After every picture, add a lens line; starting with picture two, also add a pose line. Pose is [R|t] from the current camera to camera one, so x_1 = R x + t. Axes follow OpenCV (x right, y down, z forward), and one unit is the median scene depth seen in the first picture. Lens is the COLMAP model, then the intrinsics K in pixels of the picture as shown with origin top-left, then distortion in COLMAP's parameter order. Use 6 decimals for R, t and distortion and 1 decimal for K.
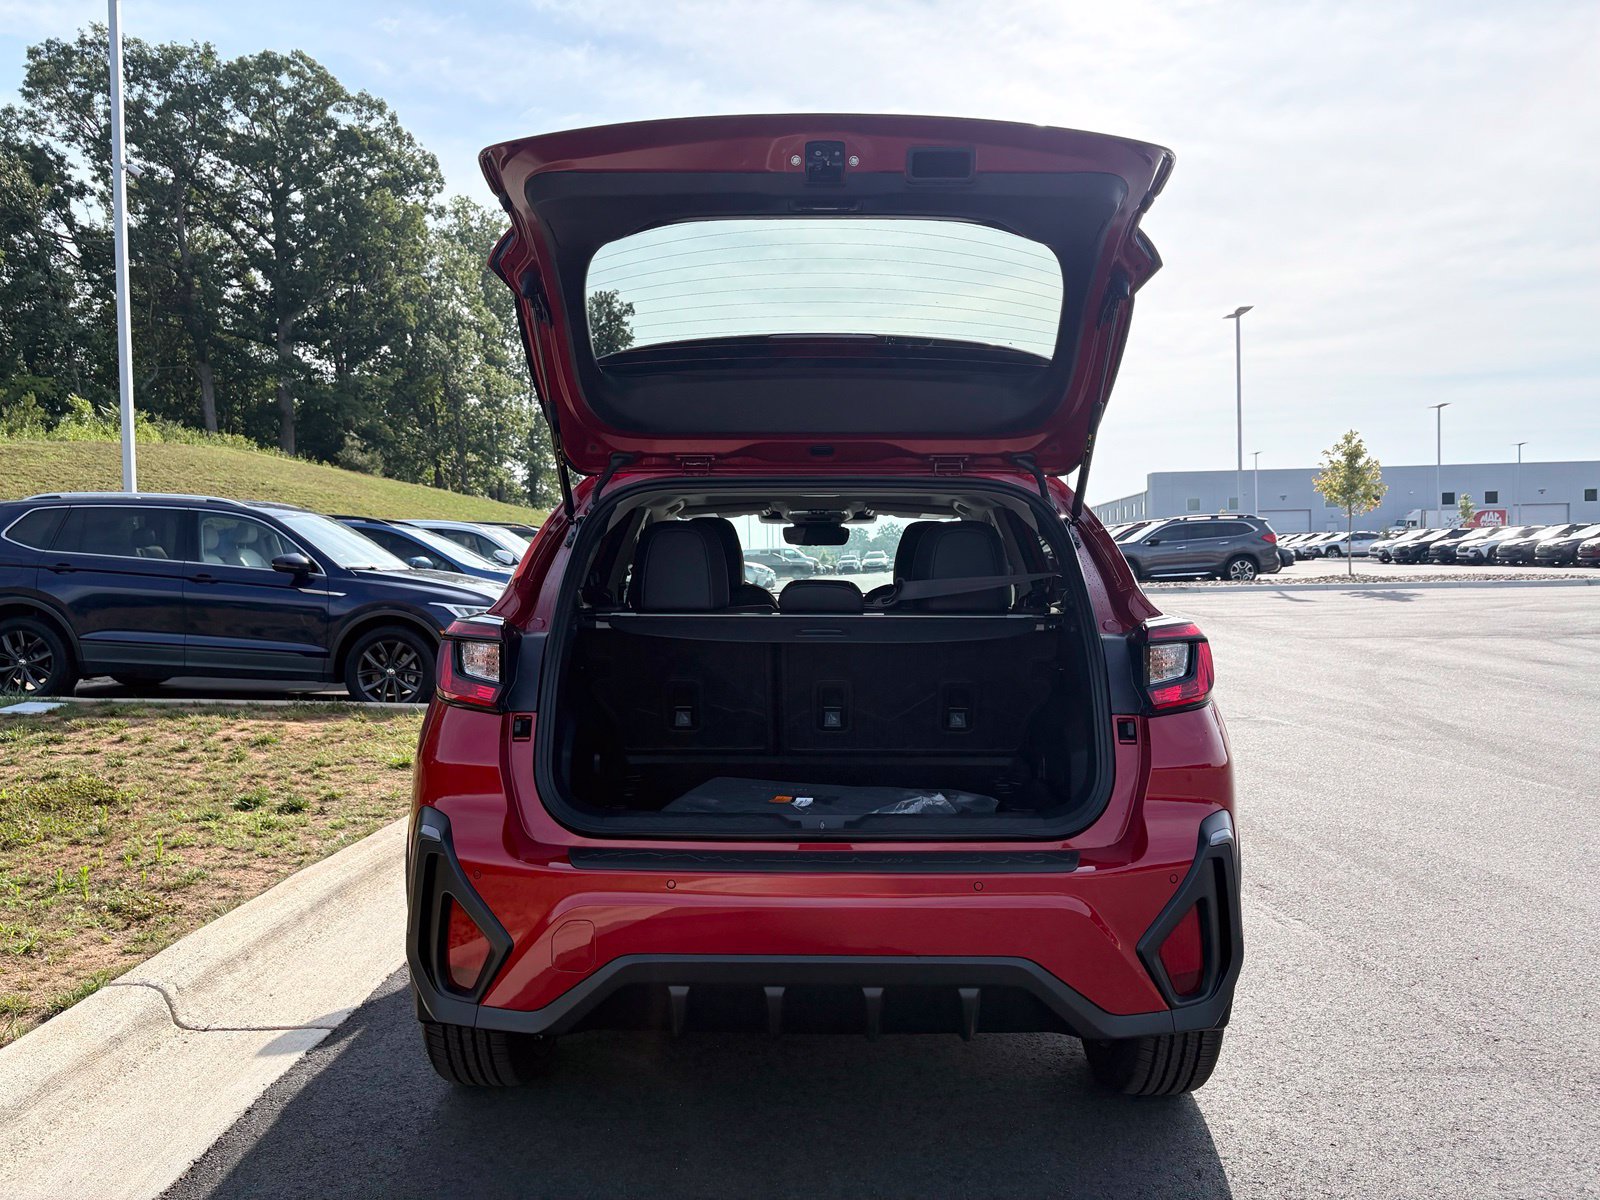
lens RADIAL K [[1214.1, 0, 800.0], [0, 1214.1, 600.0], [0, 0, 1]] dist [0.040327, -0.045547]
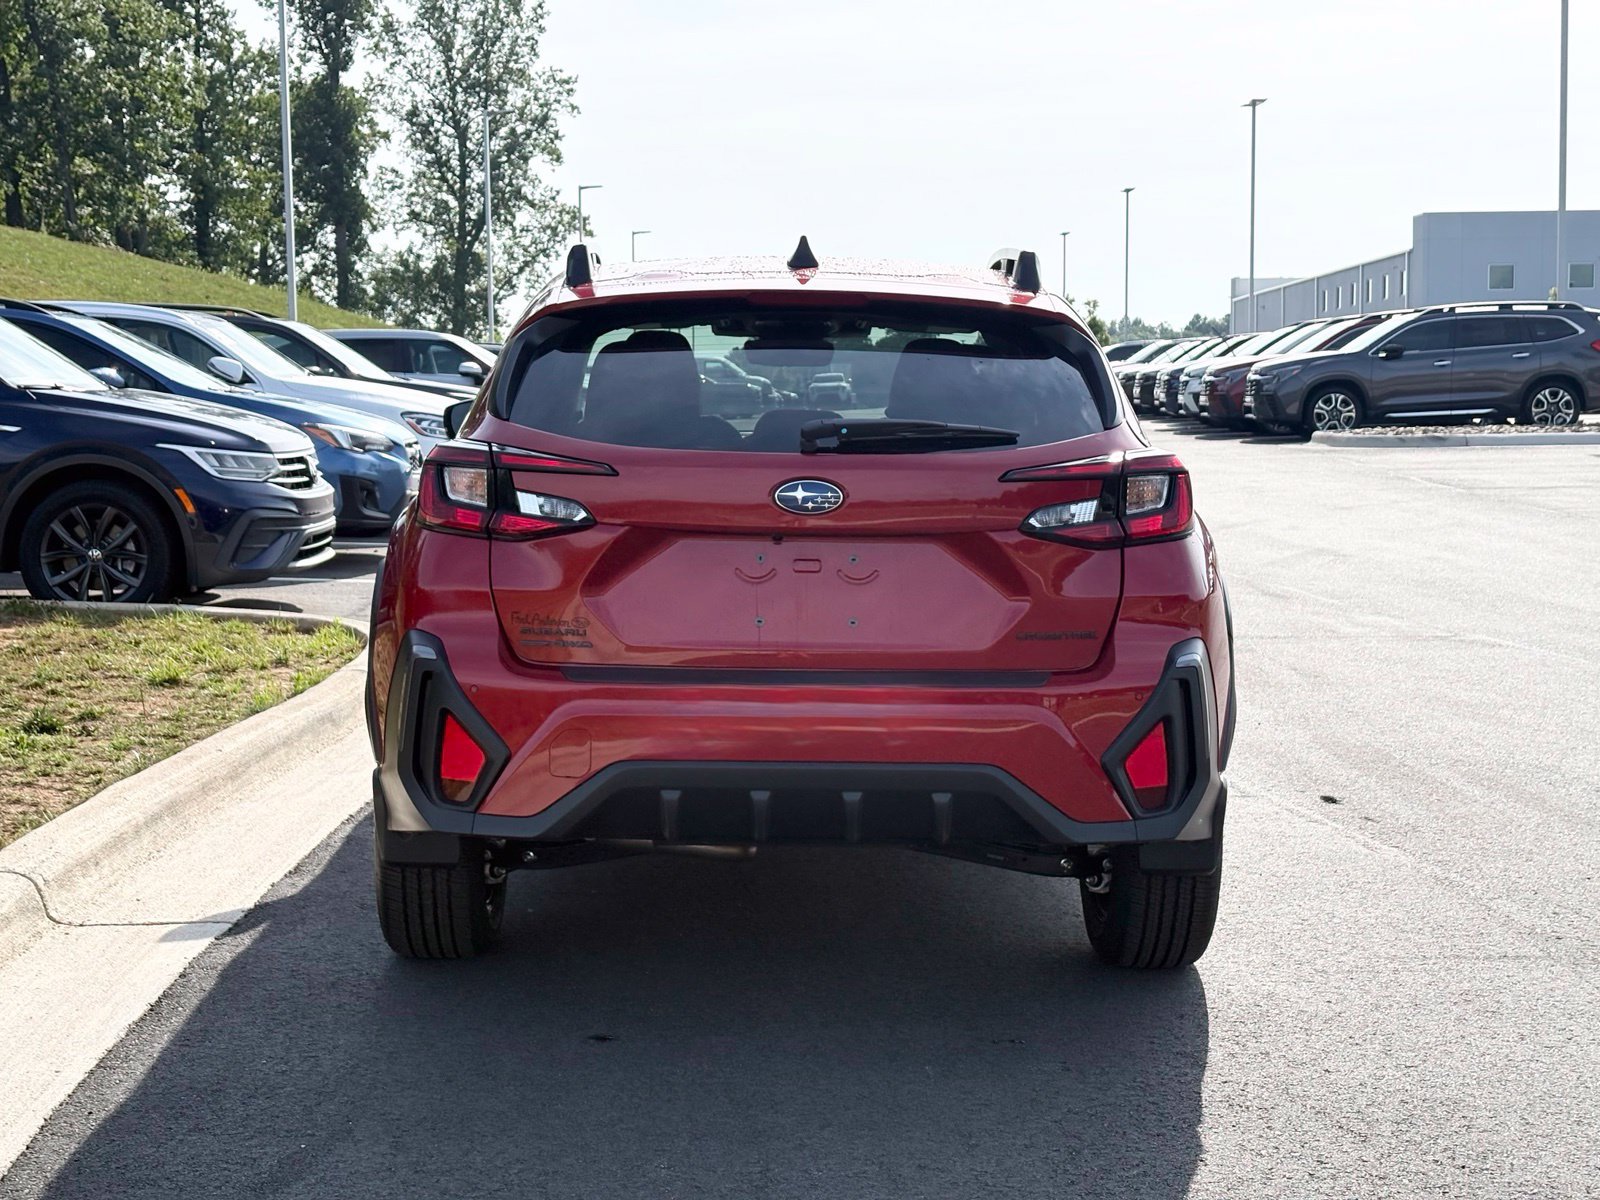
lens RADIAL K [[2426.0, 0, 799.9], [0, 2426.0, 603.7], [0, 0, 1]] dist [0.200682, -0.880959]
pose [[0.999550, 0.007766, 0.028986, -0.017739], [-0.009469, 0.998209, 0.059061, 0.010051], [-0.028475, -0.059309, 0.997833, -0.401647]]
